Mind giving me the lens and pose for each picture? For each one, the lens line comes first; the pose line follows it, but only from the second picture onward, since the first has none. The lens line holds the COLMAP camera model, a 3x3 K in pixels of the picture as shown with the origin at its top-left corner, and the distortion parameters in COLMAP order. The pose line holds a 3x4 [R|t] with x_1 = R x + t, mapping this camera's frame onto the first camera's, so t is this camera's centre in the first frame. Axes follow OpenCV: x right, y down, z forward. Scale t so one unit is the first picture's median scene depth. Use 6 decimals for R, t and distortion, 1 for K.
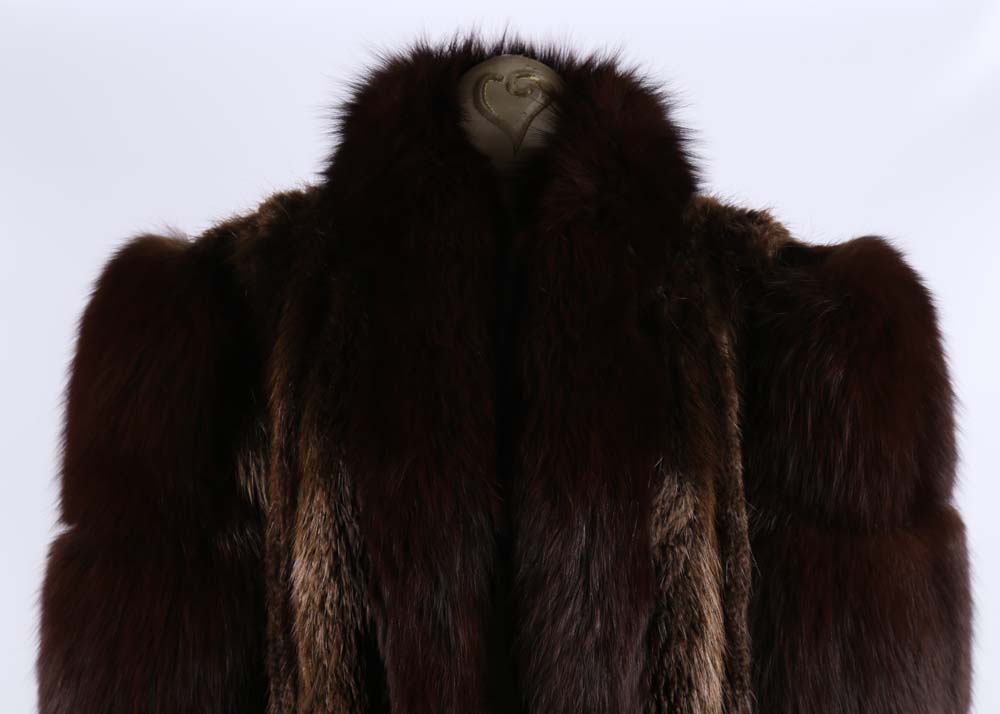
lens RADIAL K [[2534.1, 0, 496.0], [0, 2534.1, 349.7], [0, 0, 1]] dist [0.469915, 0.000000]
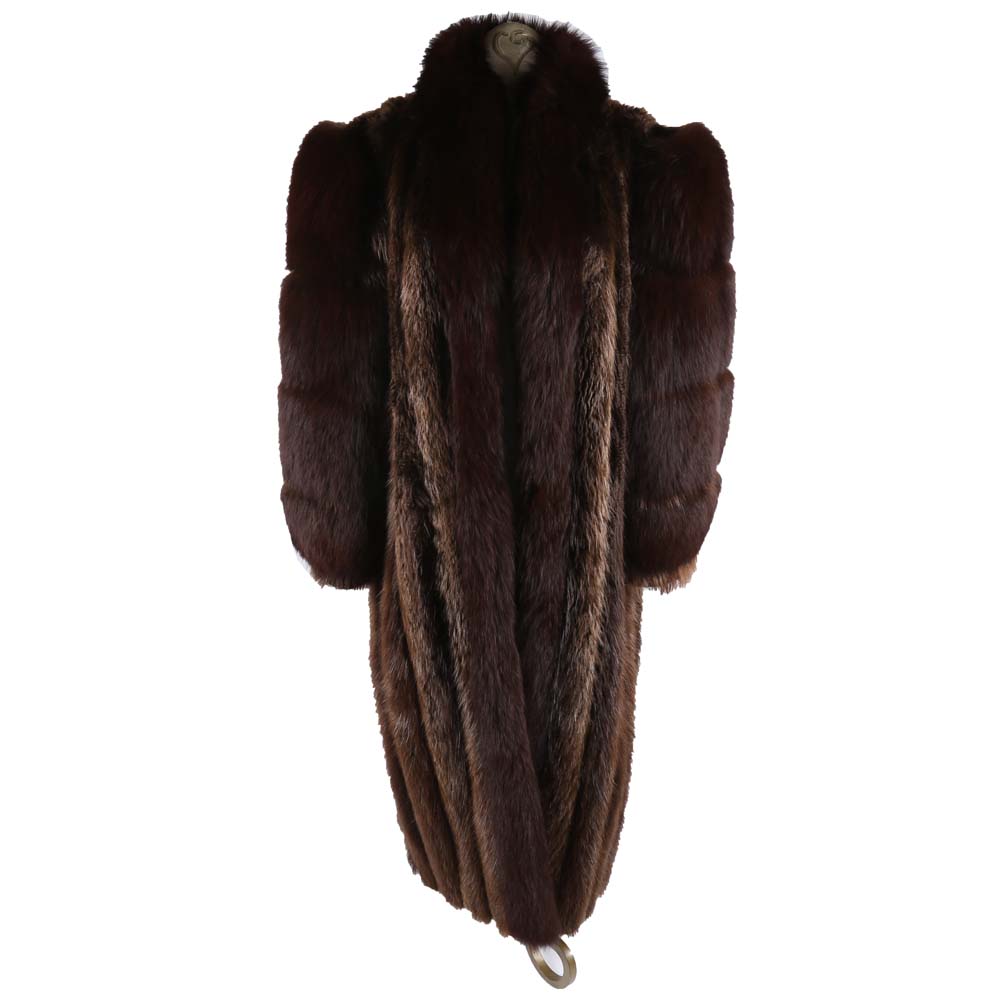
lens RADIAL K [[1215.7, 0, 483.3], [0, 1215.7, 507.8], [0, 0, 1]] dist [-0.067711, 0.000000]
pose [[0.999927, 0.005525, -0.010787, -0.004397], [-0.002582, 0.966721, 0.255821, 0.005496], [0.011841, -0.255774, 0.966664, 0.042828]]
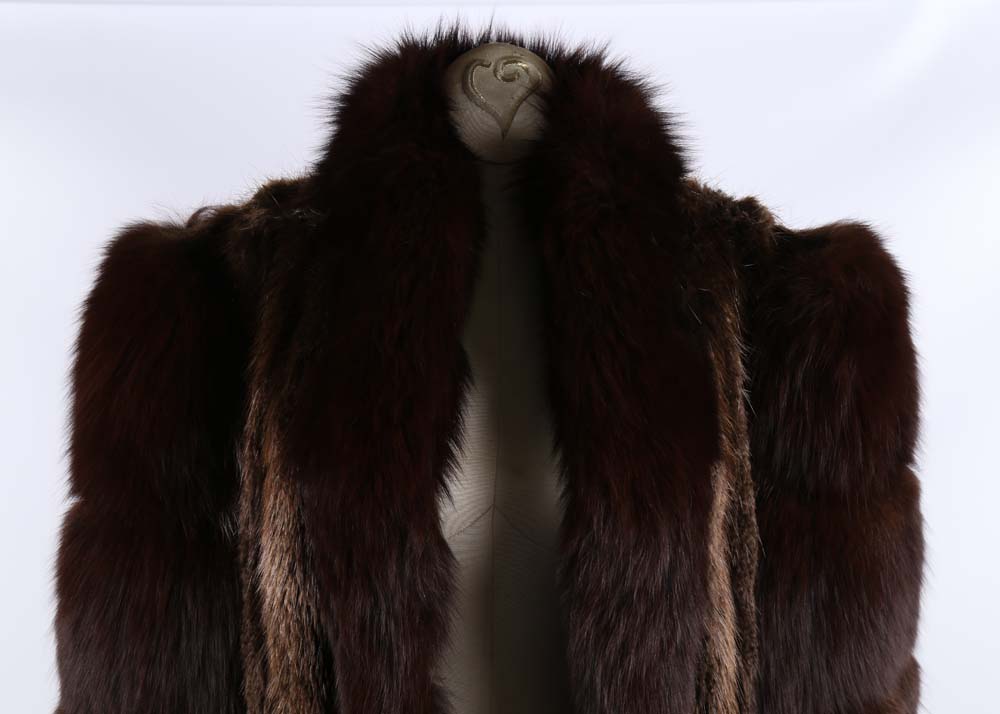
lens RADIAL K [[1200.9, 0, 500.1], [0, 1200.9, 347.5], [0, 0, 1]] dist [-0.062736, 0.000000]
pose [[0.994407, 0.005838, -0.105455, 0.059259], [0.000839, 0.998003, 0.063155, -0.024759], [0.105613, -0.062890, 0.992417, 0.522851]]
